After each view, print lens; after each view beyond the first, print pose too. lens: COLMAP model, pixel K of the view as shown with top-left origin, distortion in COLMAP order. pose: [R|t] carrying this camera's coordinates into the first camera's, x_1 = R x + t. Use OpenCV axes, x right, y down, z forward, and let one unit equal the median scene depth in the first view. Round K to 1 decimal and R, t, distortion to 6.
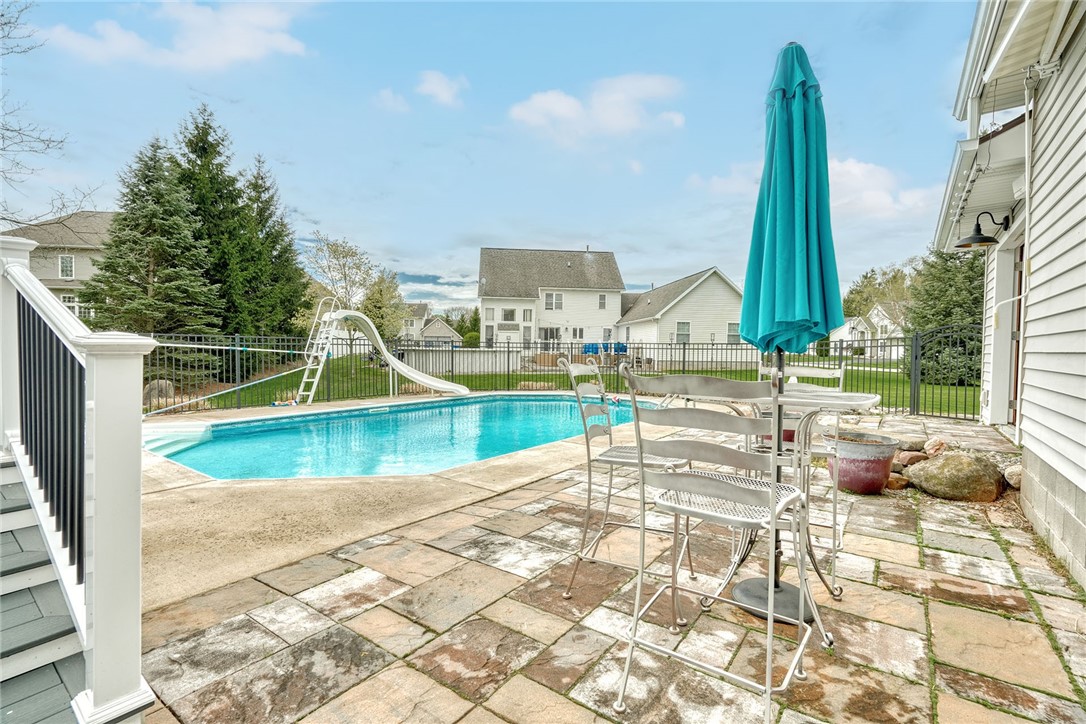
lens RADIAL K [[496.9, 0, 542.7], [0, 496.9, 362.8], [0, 0, 1]] dist [-0.007105, 0.001628]
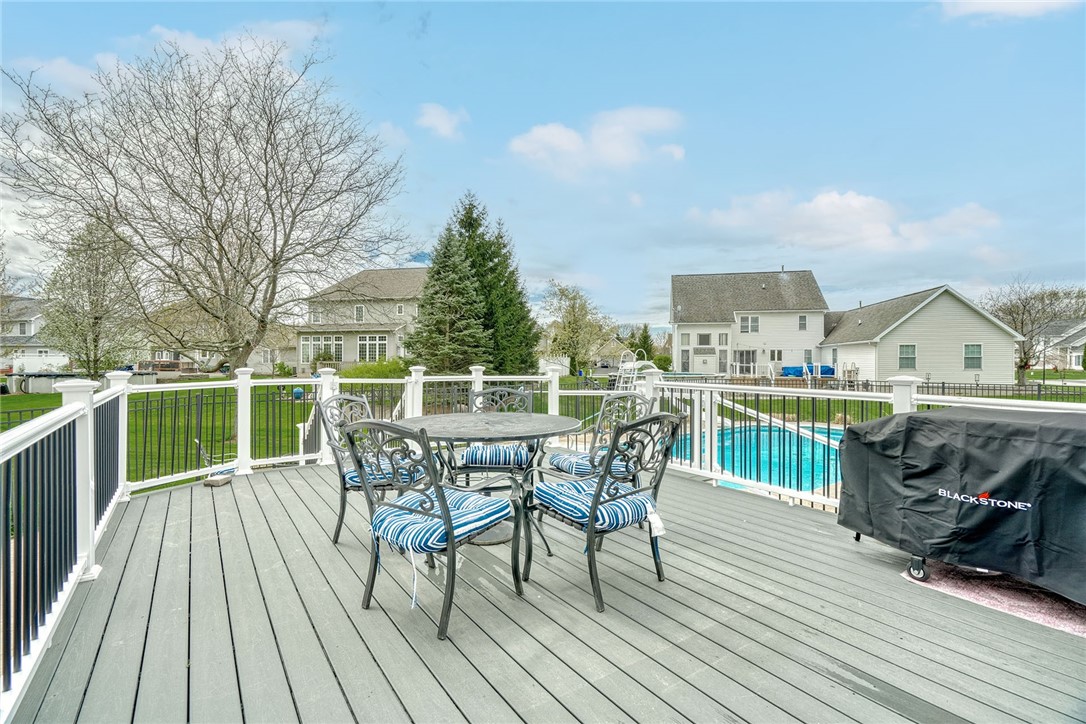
lens RADIAL K [[496.9, 0, 534.0], [0, 496.9, 360.7], [0, 0, 1]] dist [-0.007105, 0.001628]
pose [[0.945330, -0.014364, -0.325799, -0.066719], [0.003640, 0.999432, -0.033504, -0.017580], [0.326095, 0.030486, 0.944845, -0.103594]]
